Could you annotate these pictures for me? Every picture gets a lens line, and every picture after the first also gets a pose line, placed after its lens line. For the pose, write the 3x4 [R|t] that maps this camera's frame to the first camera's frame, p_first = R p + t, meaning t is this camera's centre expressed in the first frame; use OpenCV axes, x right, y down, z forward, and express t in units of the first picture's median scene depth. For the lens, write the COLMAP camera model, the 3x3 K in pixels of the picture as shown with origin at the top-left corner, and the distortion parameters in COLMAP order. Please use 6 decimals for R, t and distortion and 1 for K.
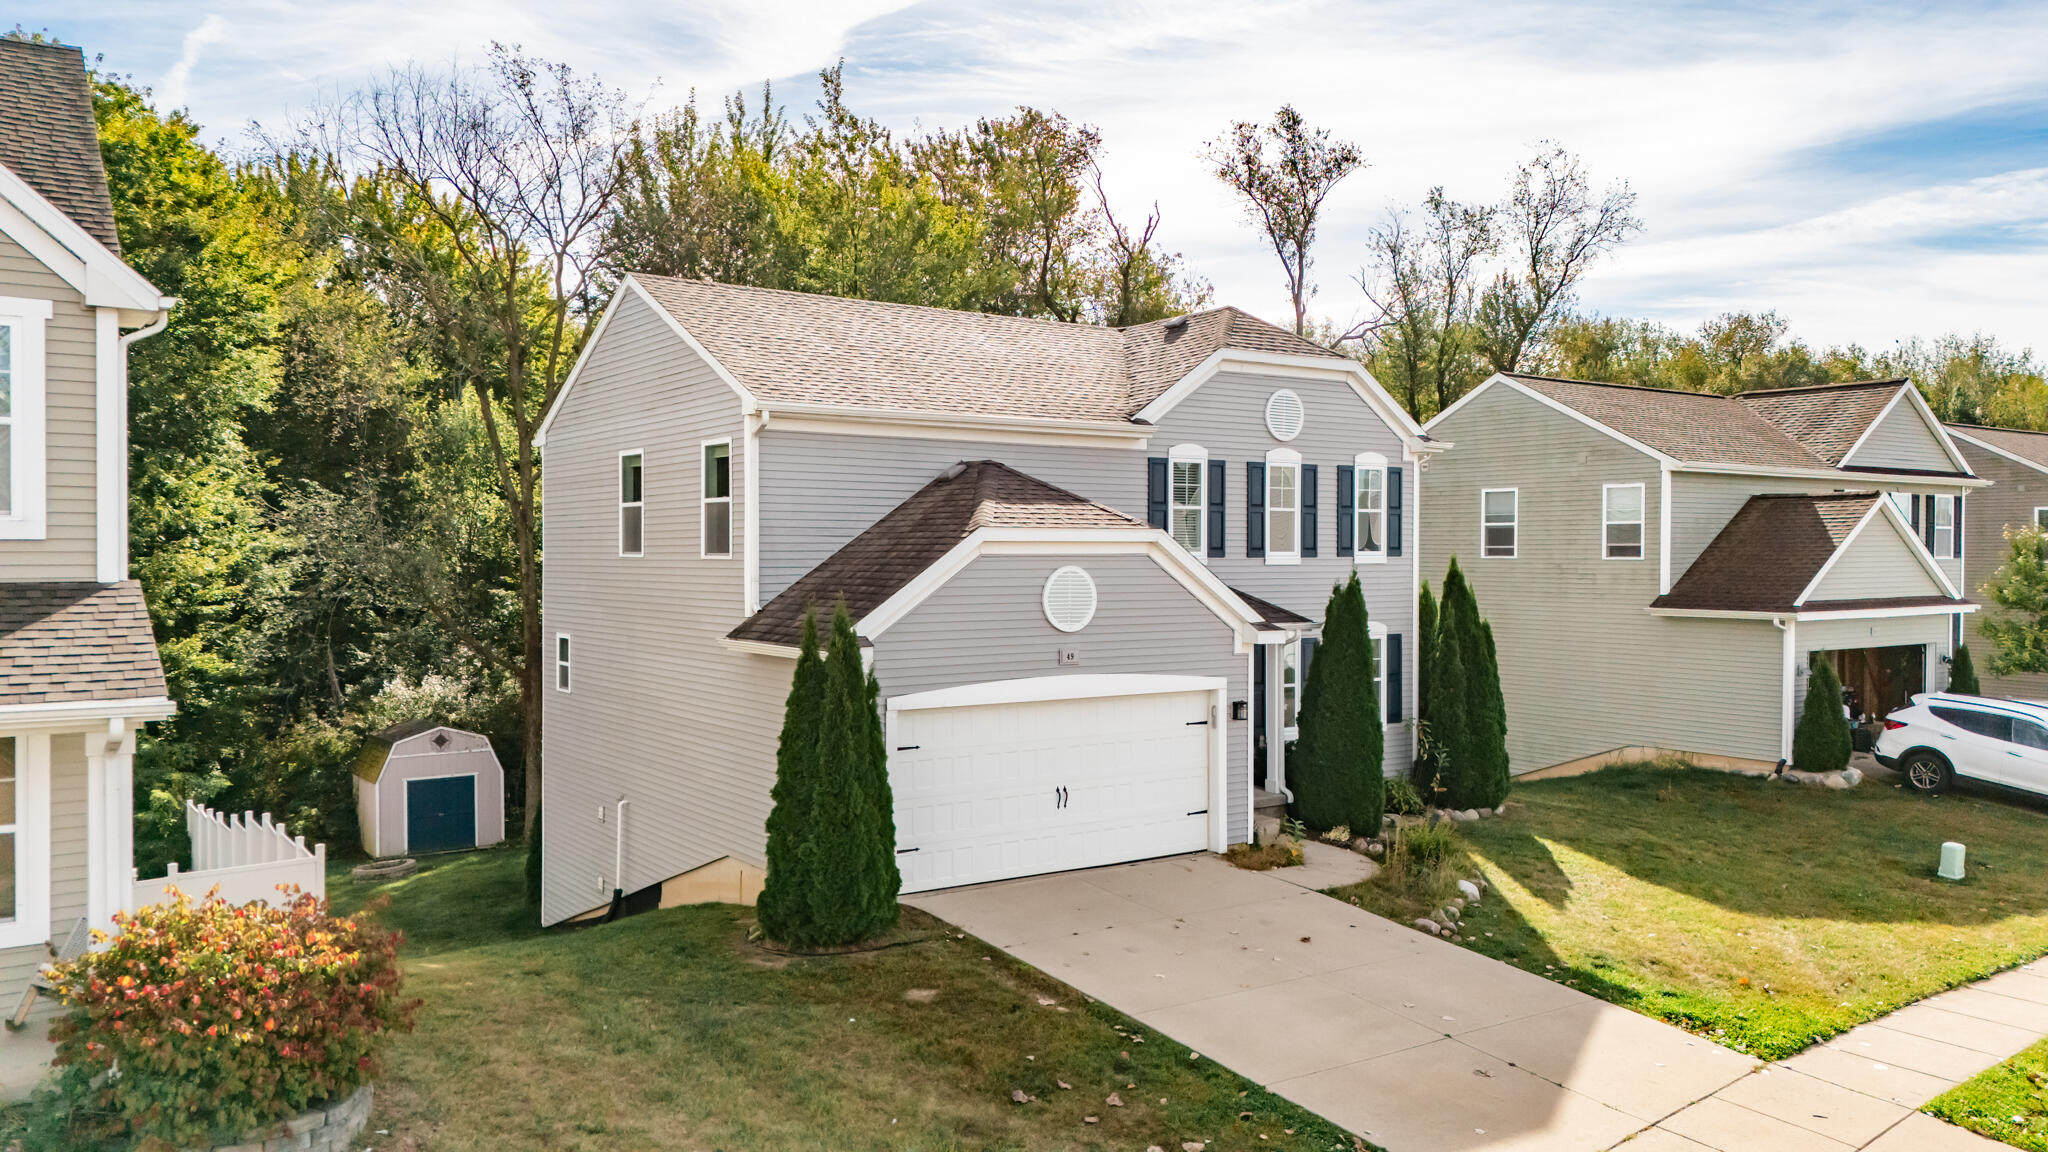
lens RADIAL K [[1512.1, 0, 1013.6], [0, 1512.1, 578.3], [0, 0, 1]] dist [0.021220, 0.001298]
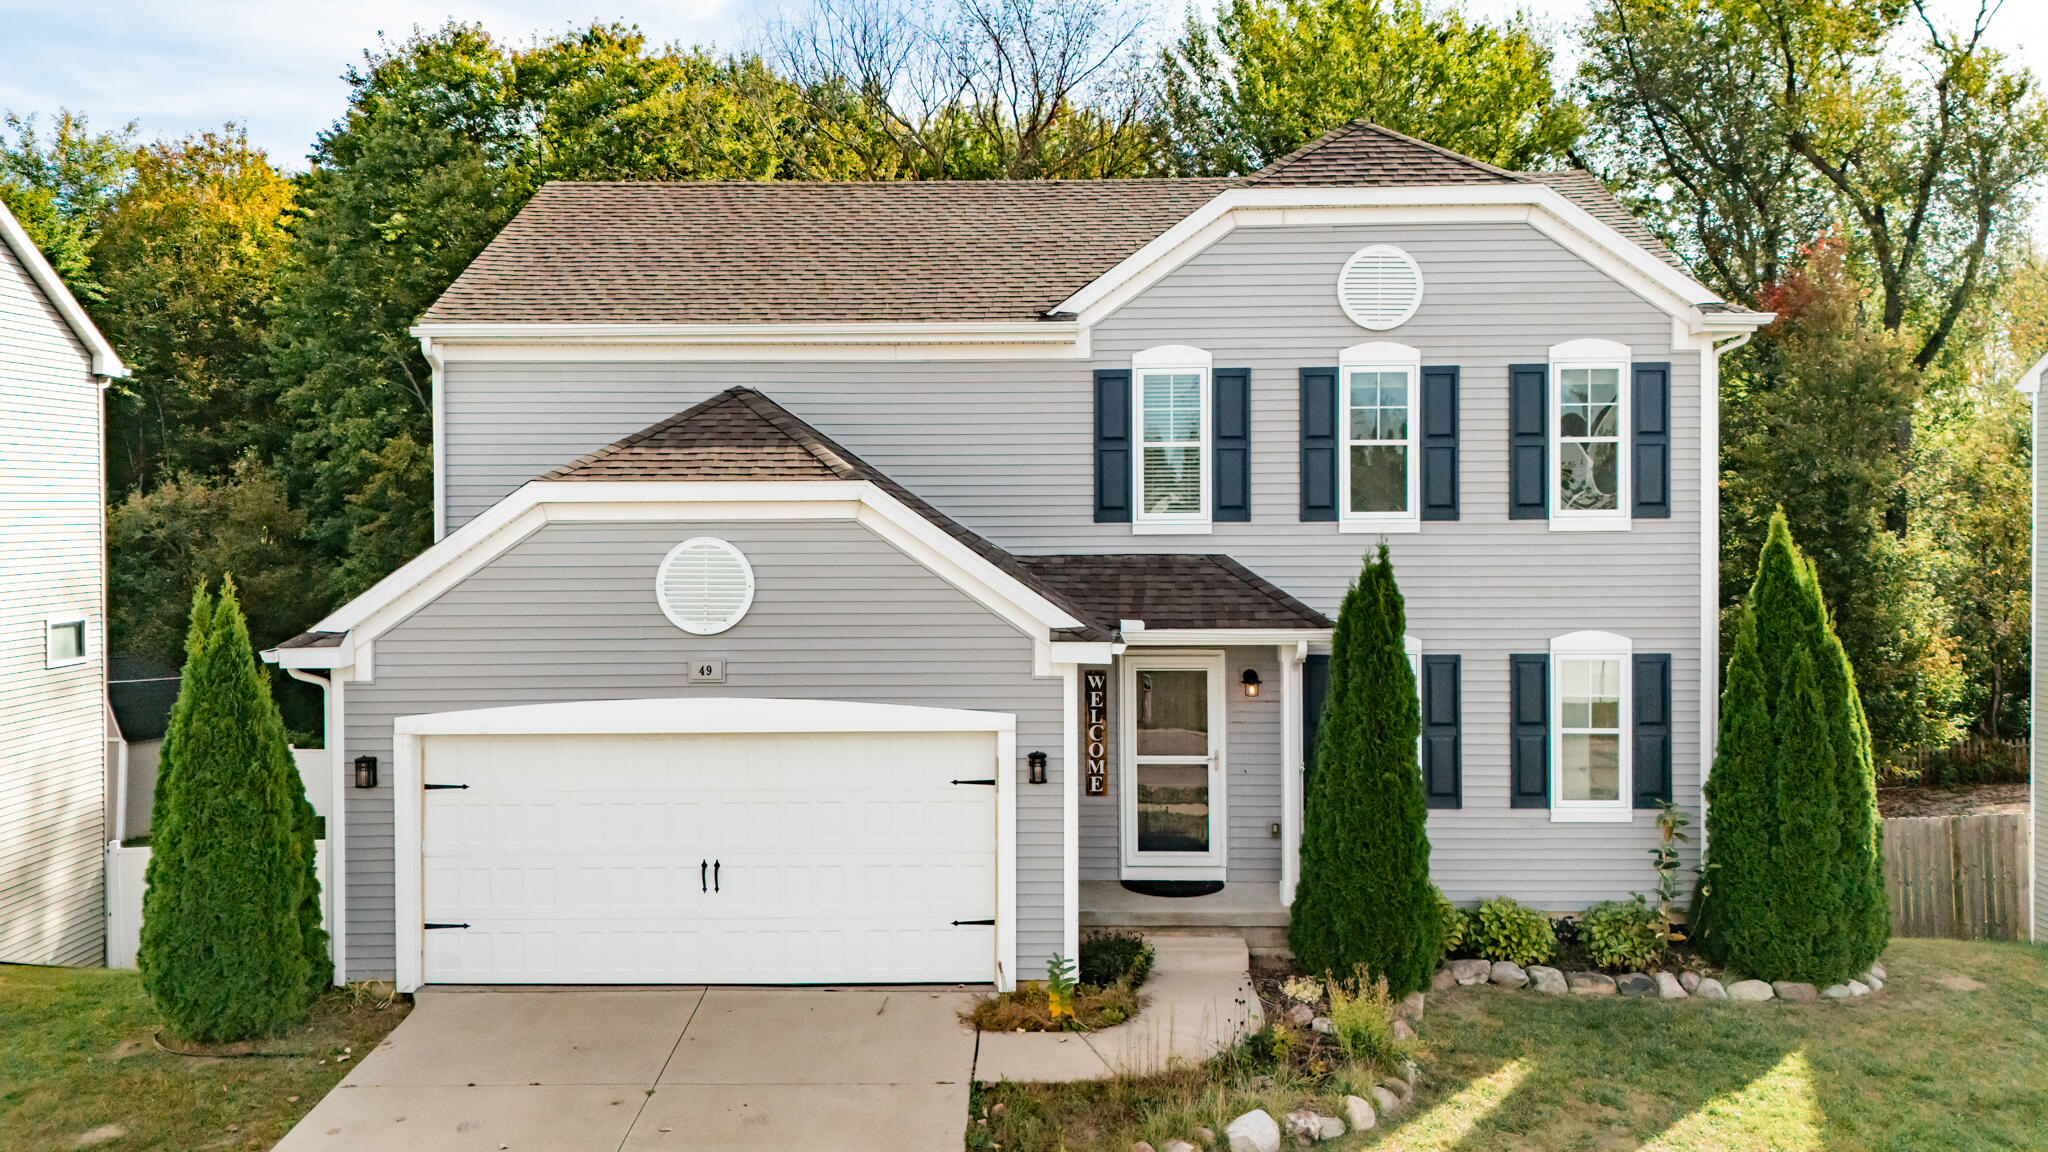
lens RADIAL K [[1650.8, 0, 987.6], [0, 1650.8, 565.4], [0, 0, 1]] dist [0.026004, 0.000836]
pose [[0.809113, 0.012001, -0.587531, 0.475436], [-0.003575, 0.999873, 0.015501, -0.006076], [0.587643, -0.010442, 0.809053, 0.391526]]
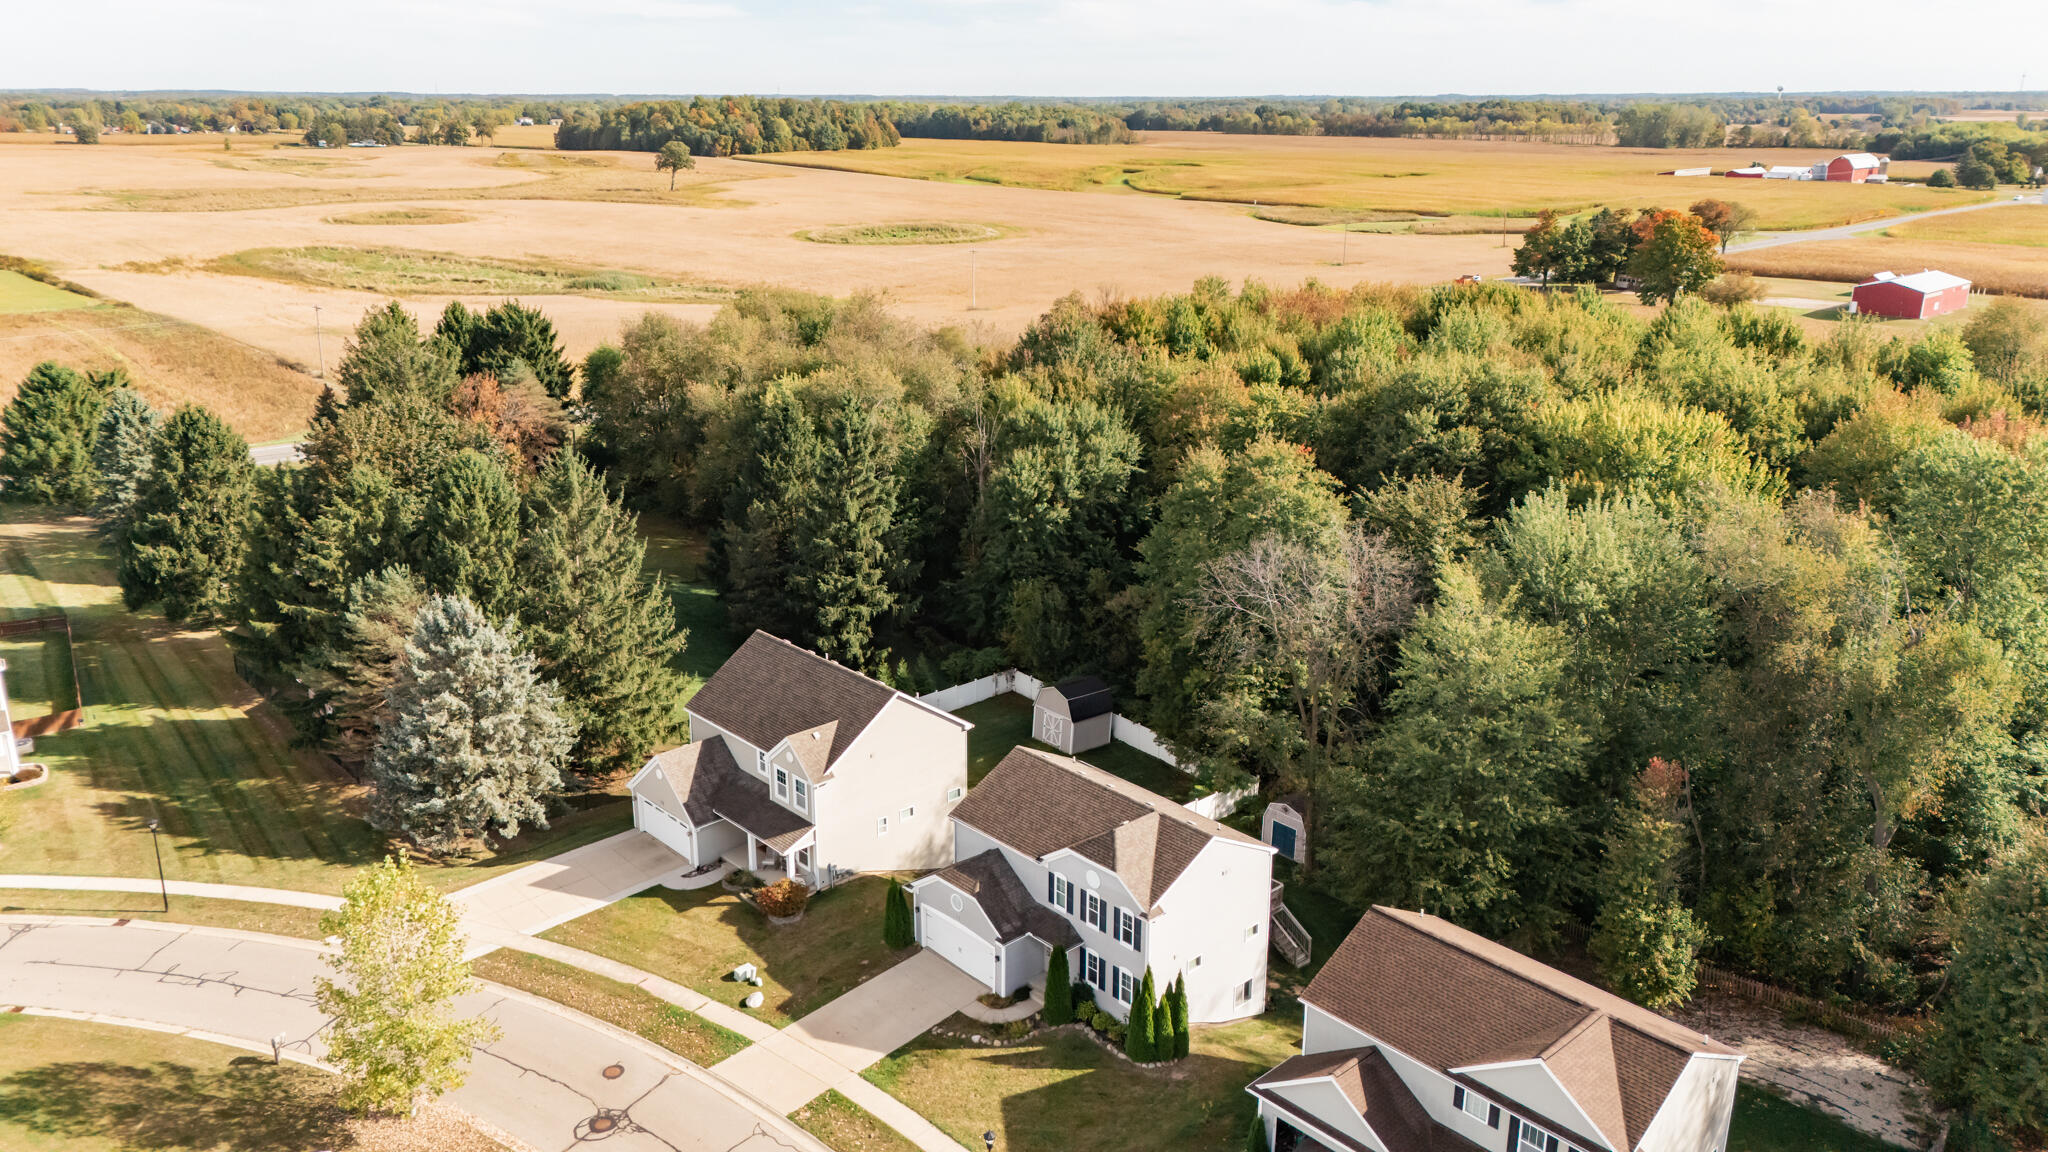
lens RADIAL K [[1512.1, 0, 1013.6], [0, 1512.1, 578.3], [0, 0, 1]] dist [0.021220, 0.001298]
pose [[0.115739, 0.308015, -0.944315, 2.699761], [-0.006304, 0.950913, 0.309394, -1.537710], [0.993260, -0.029856, 0.112000, 0.617911]]
